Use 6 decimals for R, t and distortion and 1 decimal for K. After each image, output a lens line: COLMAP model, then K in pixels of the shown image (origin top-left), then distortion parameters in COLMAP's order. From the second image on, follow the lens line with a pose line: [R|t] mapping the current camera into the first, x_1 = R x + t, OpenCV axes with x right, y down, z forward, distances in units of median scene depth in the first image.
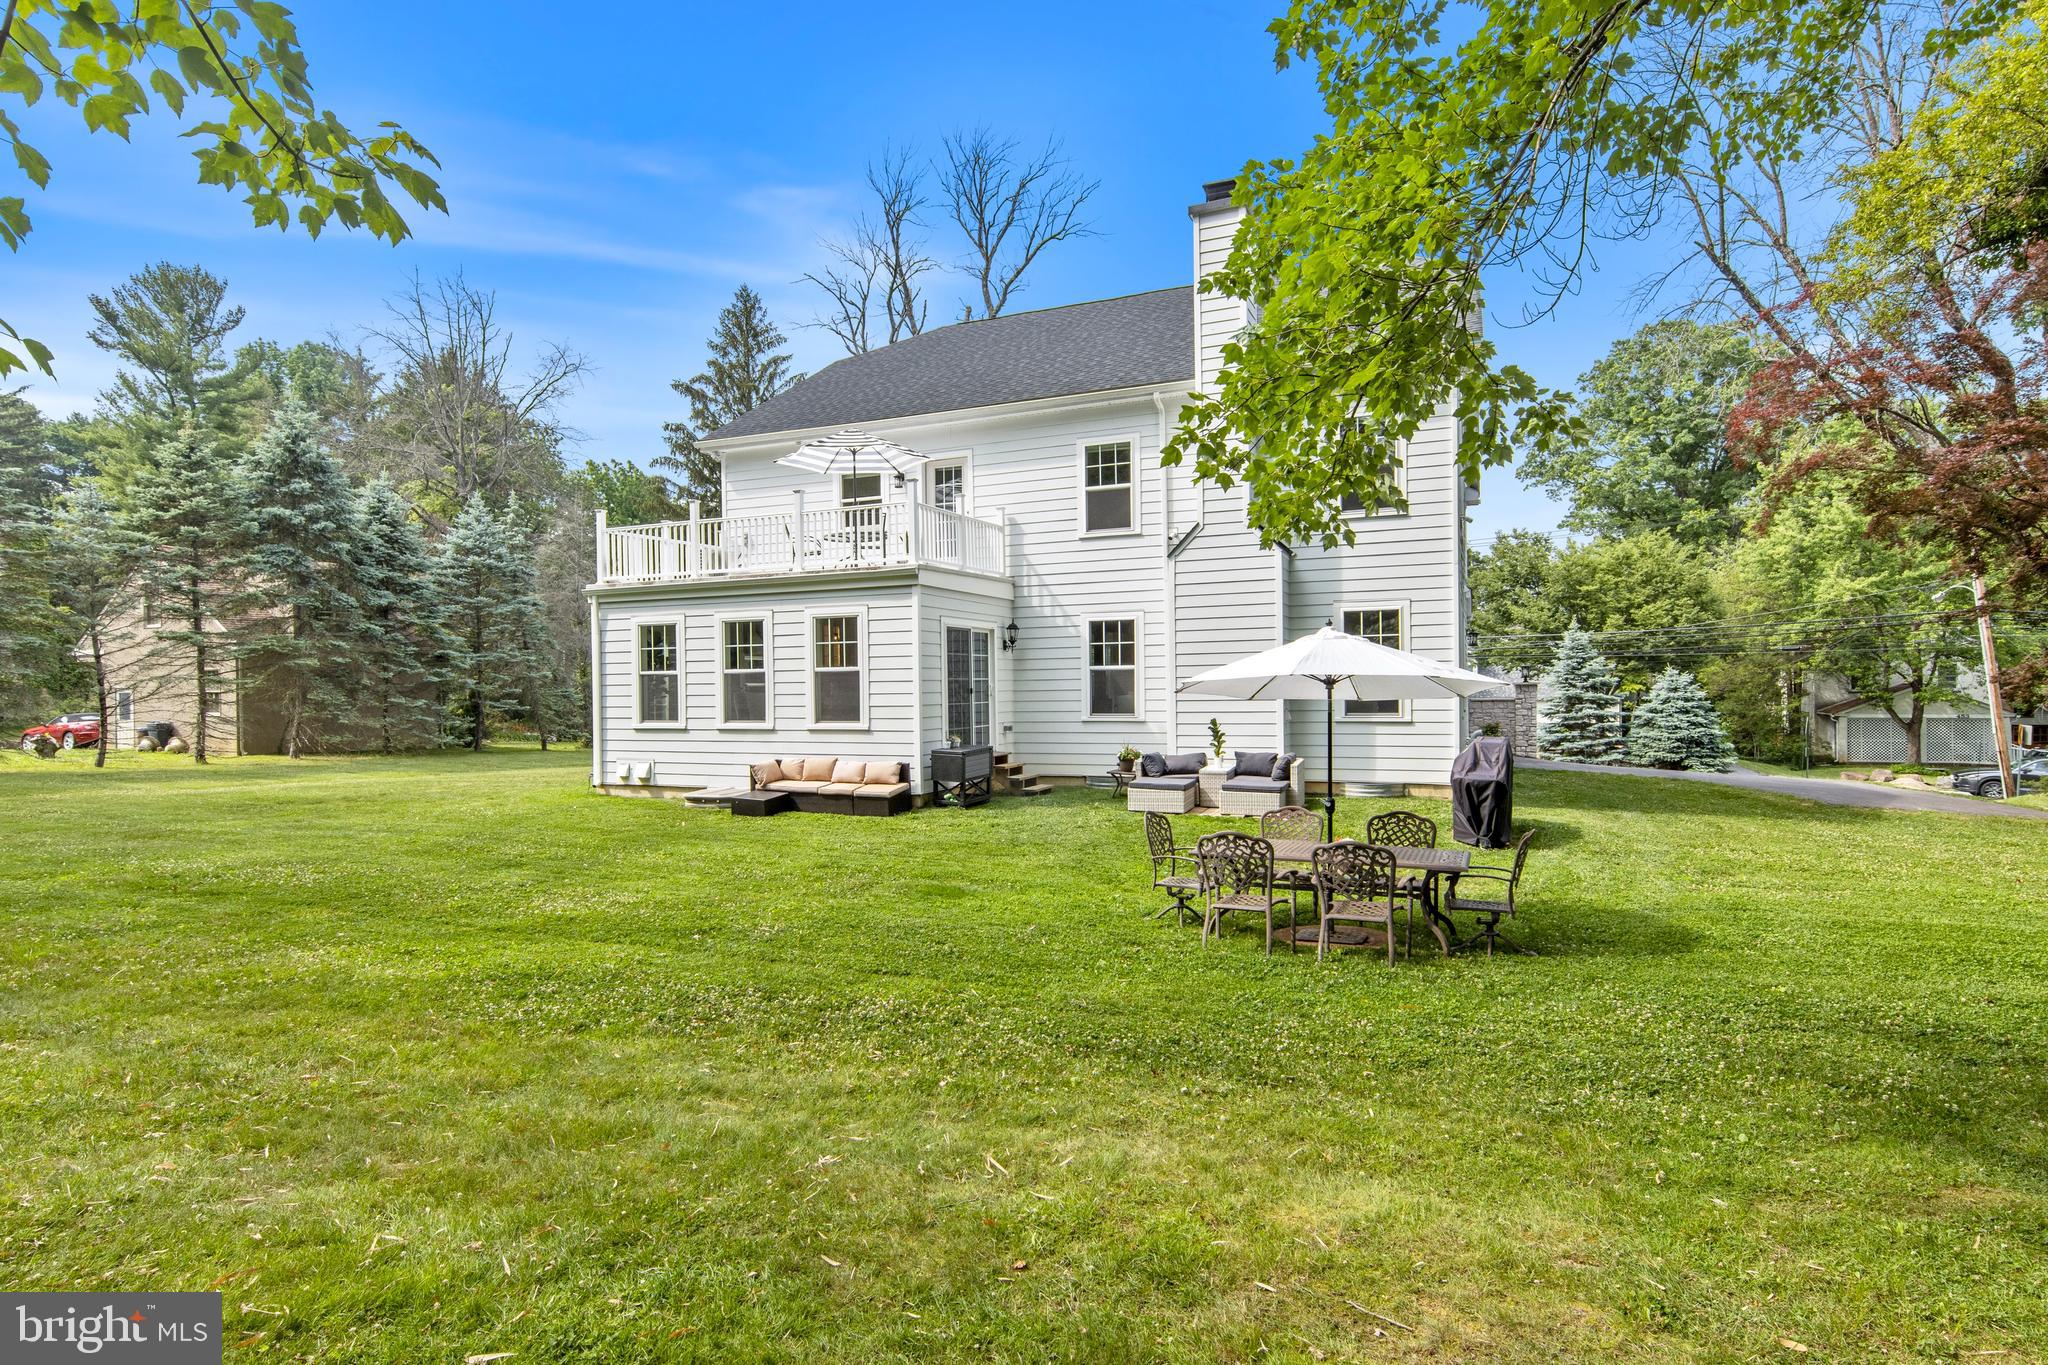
lens RADIAL K [[1023.4, 0, 1024.0], [0, 1023.4, 682.5], [0, 0, 1]] dist [-0.002511, -0.000424]
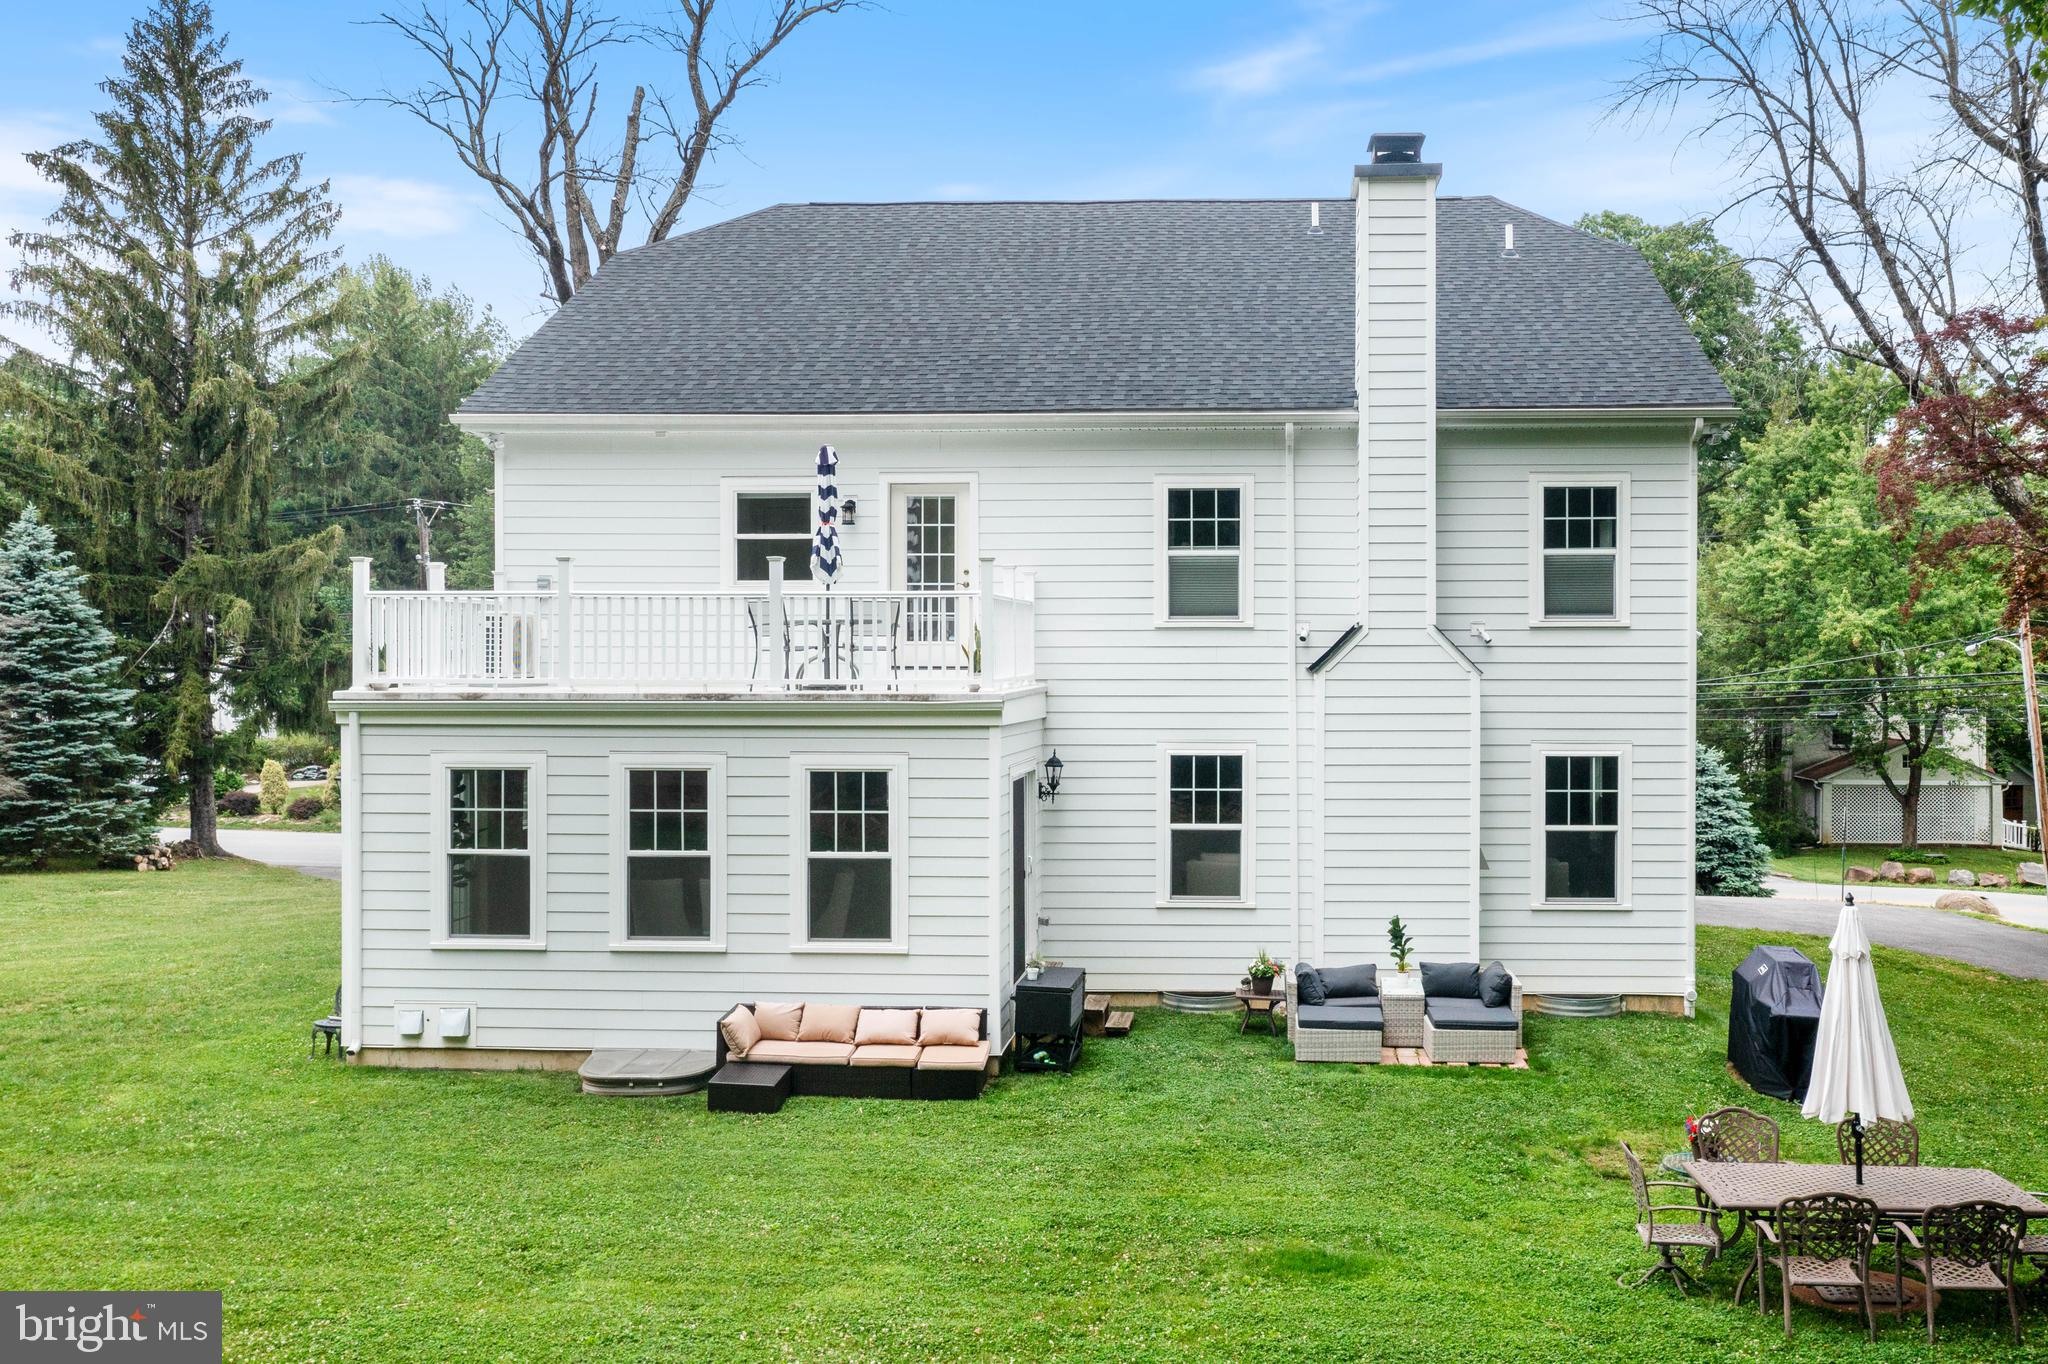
lens RADIAL K [[1696.7, 0, 1212.1], [0, 1696.7, 702.1], [0, 0, 1]] dist [-0.058487, 0.149952]
pose [[0.936371, 0.014058, 0.350730, -0.305727], [-0.014927, 0.999889, -0.000226, -0.098129], [-0.350694, -0.005023, 0.936477, -0.028305]]
